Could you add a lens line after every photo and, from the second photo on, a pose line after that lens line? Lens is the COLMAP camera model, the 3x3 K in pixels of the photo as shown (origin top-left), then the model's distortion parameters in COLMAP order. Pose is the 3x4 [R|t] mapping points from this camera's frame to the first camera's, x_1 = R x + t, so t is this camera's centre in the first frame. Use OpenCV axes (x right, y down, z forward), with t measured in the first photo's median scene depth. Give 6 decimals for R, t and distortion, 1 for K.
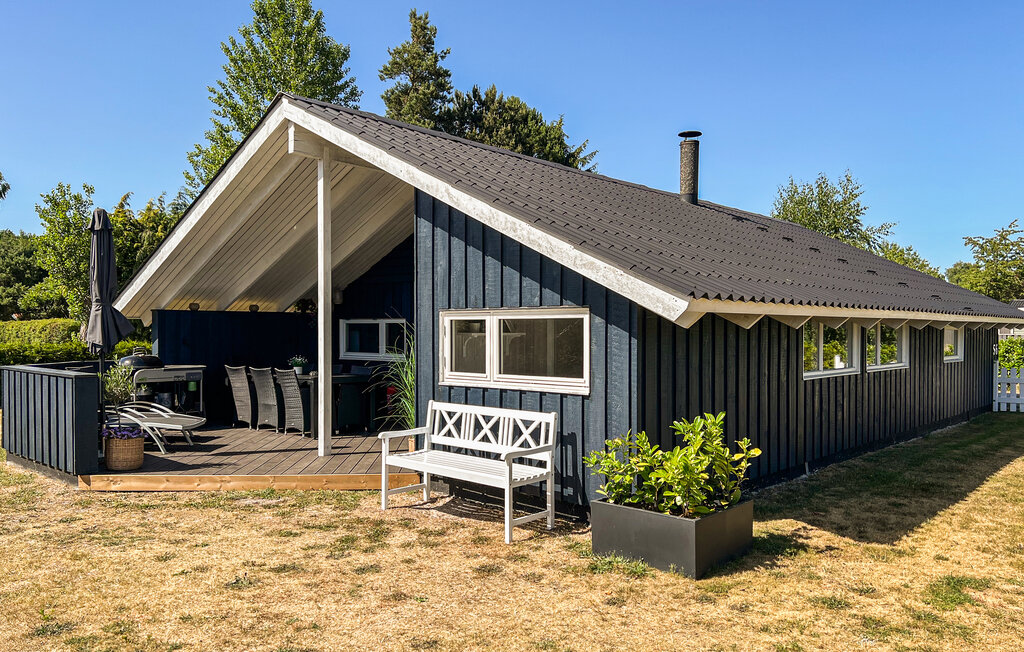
lens RADIAL K [[765.9, 0, 518.8], [0, 765.9, 336.1], [0, 0, 1]] dist [0.012698, 0.005247]
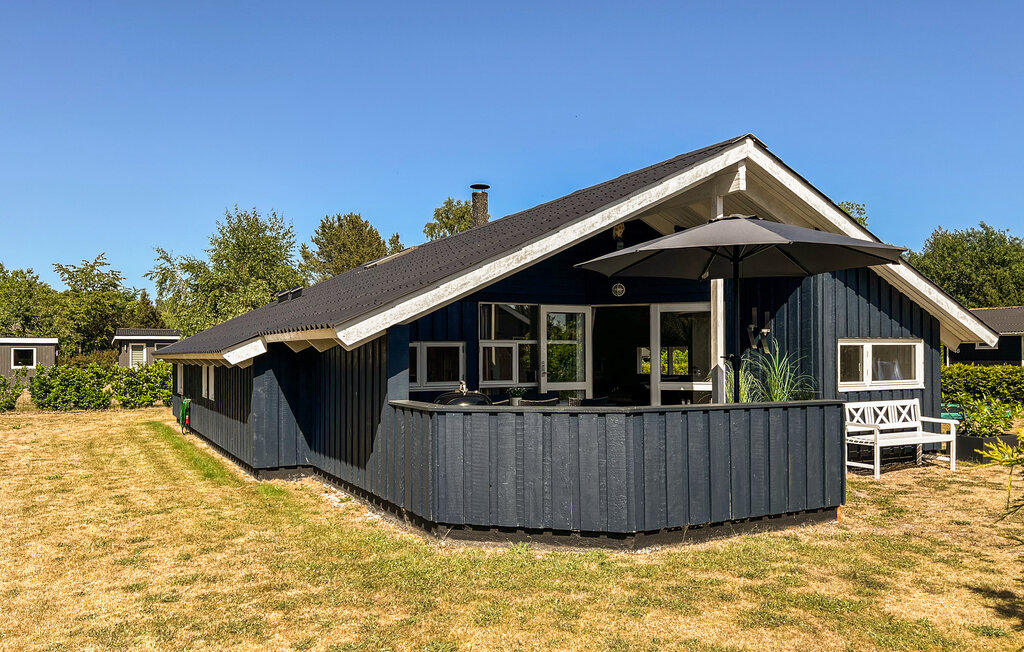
lens RADIAL K [[765.9, 0, 512.2], [0, 765.9, 331.9], [0, 0, 1]] dist [0.012698, 0.005247]
pose [[0.318387, 0.011535, 0.947891, -1.252786], [0.025935, 0.999446, -0.020873, -0.025521], [-0.947606, 0.031229, 0.317912, 0.863329]]
